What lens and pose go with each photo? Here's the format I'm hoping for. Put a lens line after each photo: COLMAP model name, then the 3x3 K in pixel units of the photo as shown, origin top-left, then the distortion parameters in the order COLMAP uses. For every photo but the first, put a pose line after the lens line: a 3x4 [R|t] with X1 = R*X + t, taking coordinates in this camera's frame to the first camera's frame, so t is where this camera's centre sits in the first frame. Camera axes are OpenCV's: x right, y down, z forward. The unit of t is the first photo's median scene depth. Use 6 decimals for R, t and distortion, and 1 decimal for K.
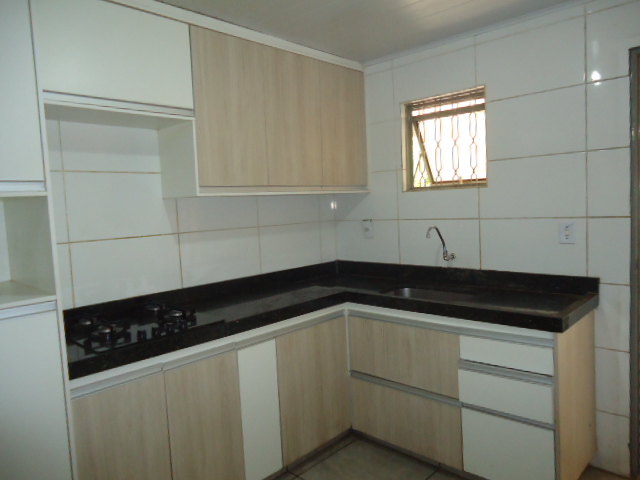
lens RADIAL K [[470.5, 0, 320.8], [0, 470.5, 238.4], [0, 0, 1]] dist [-0.004531, 0.004894]
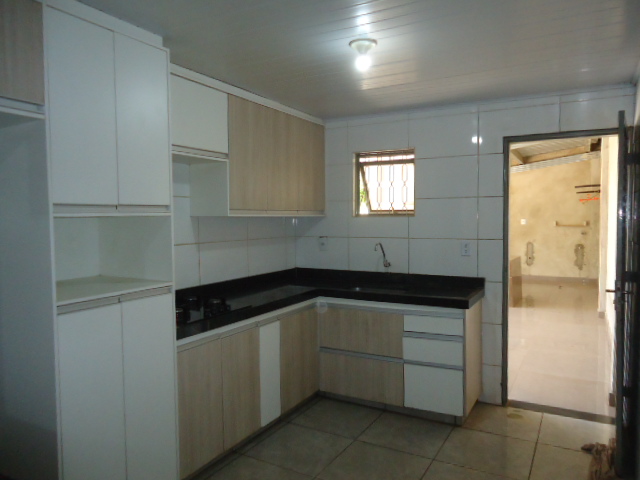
lens RADIAL K [[470.5, 0, 319.7], [0, 470.5, 239.3], [0, 0, 1]] dist [-0.004531, 0.004894]
pose [[0.969713, 0.026100, 0.242849, -0.307679], [-0.018060, 0.999215, -0.035273, 0.019595], [-0.243579, 0.029819, 0.969423, -0.366850]]
